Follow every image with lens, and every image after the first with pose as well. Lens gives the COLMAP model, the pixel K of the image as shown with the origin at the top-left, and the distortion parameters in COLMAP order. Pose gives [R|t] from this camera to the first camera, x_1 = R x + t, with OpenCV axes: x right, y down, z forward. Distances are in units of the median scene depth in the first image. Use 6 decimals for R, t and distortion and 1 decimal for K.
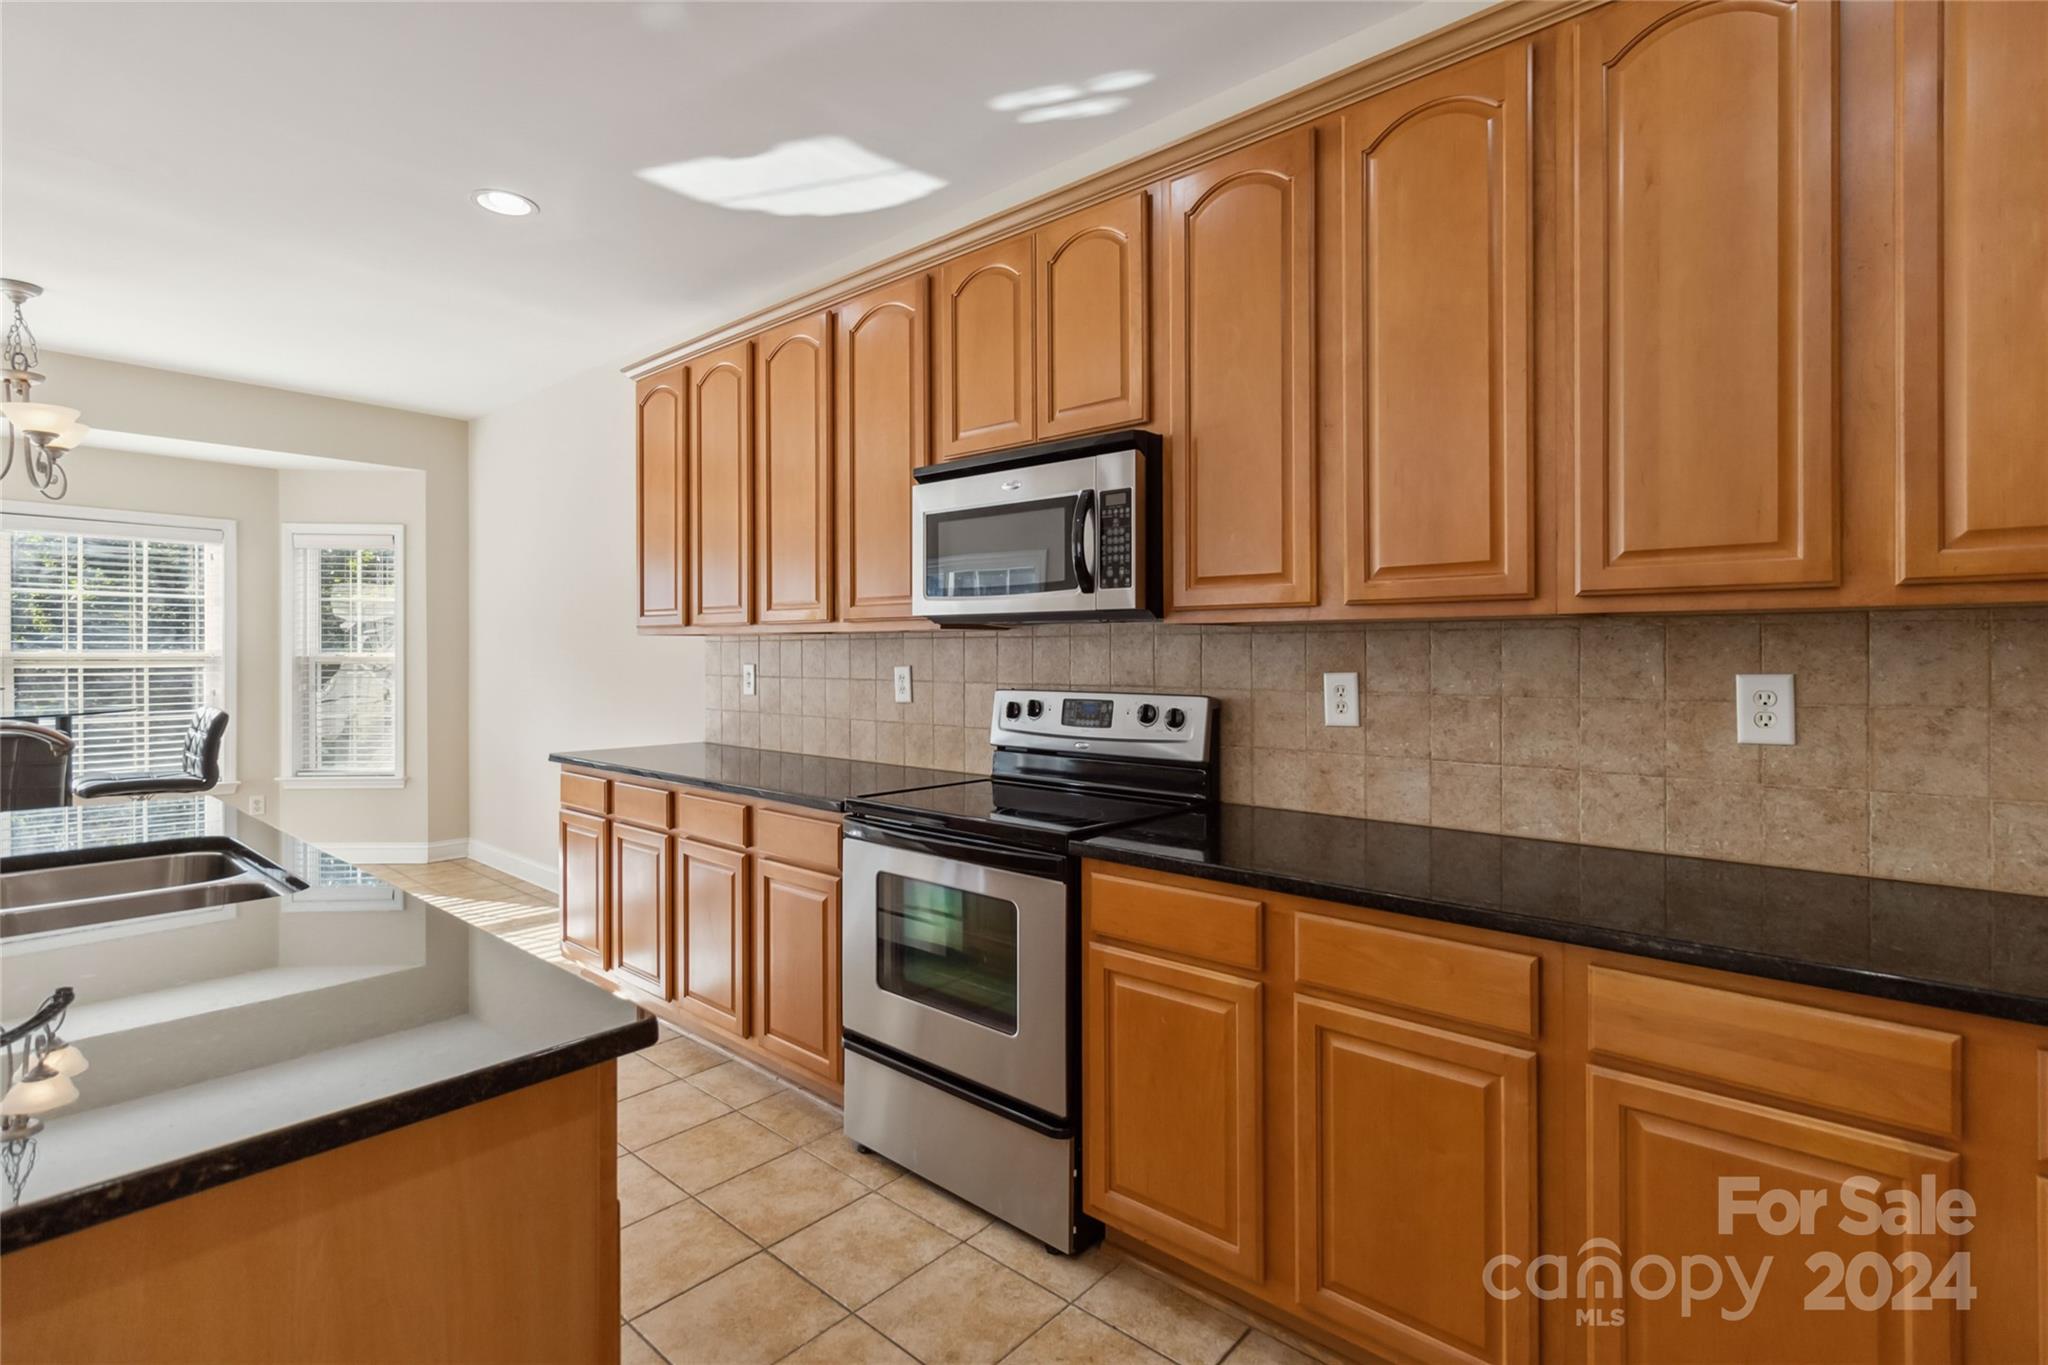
lens RADIAL K [[961.7, 0, 1020.2], [0, 961.7, 661.2], [0, 0, 1]] dist [0.000380, 0.000144]
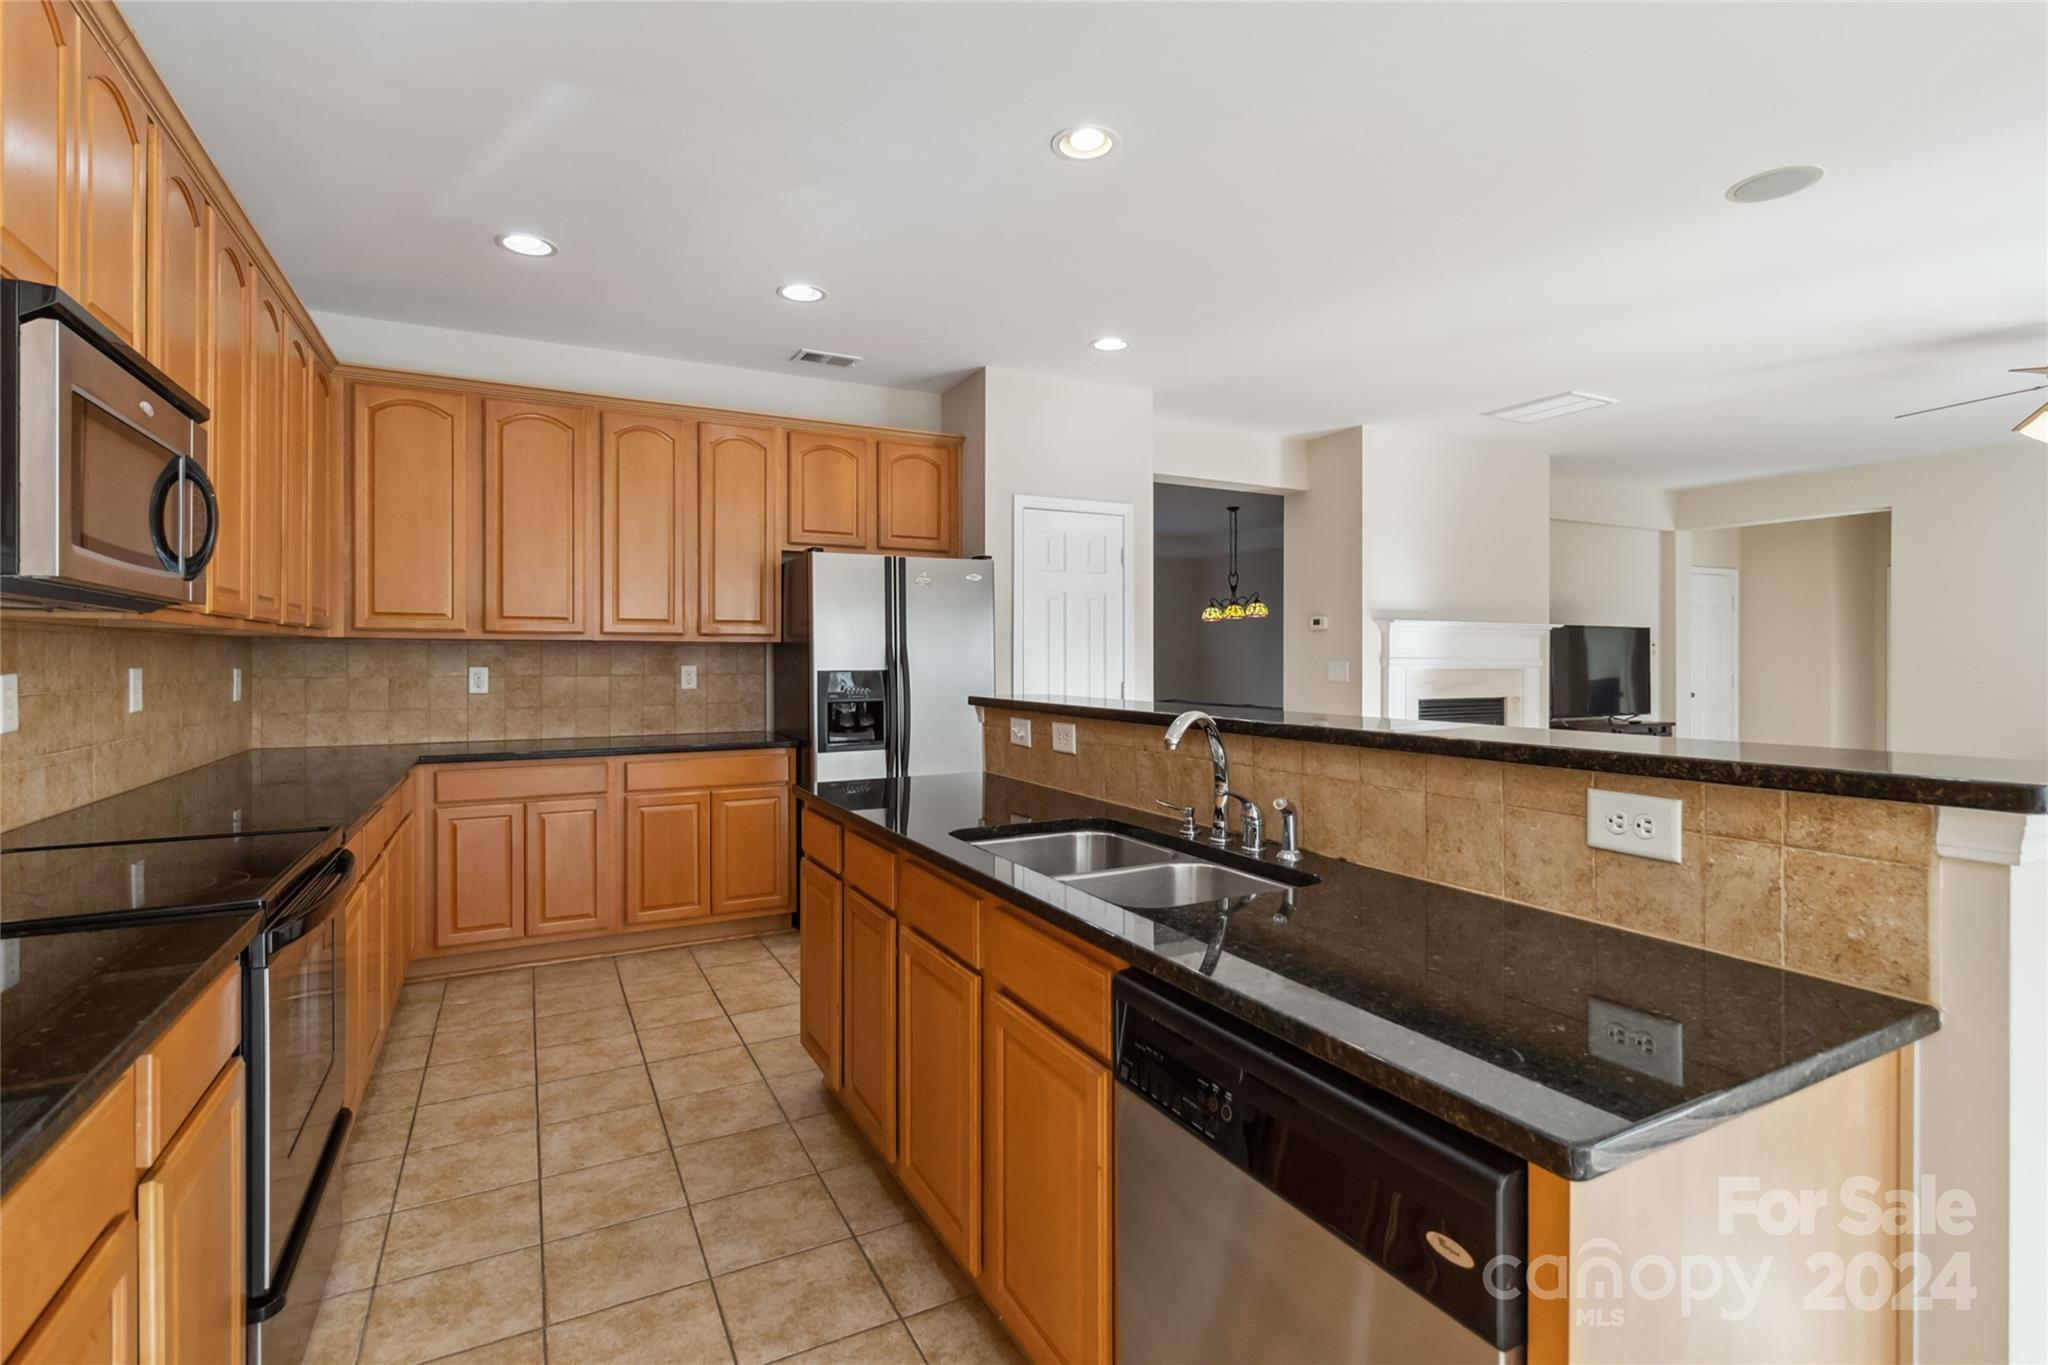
lens RADIAL K [[961.7, 0, 1020.2], [0, 961.7, 661.2], [0, 0, 1]] dist [0.000380, 0.000144]
pose [[-0.935152, -0.003705, 0.354228, -1.090221], [-0.004307, 0.999990, -0.000911, -0.006499], [-0.354221, -0.002378, -0.935159, 1.847683]]
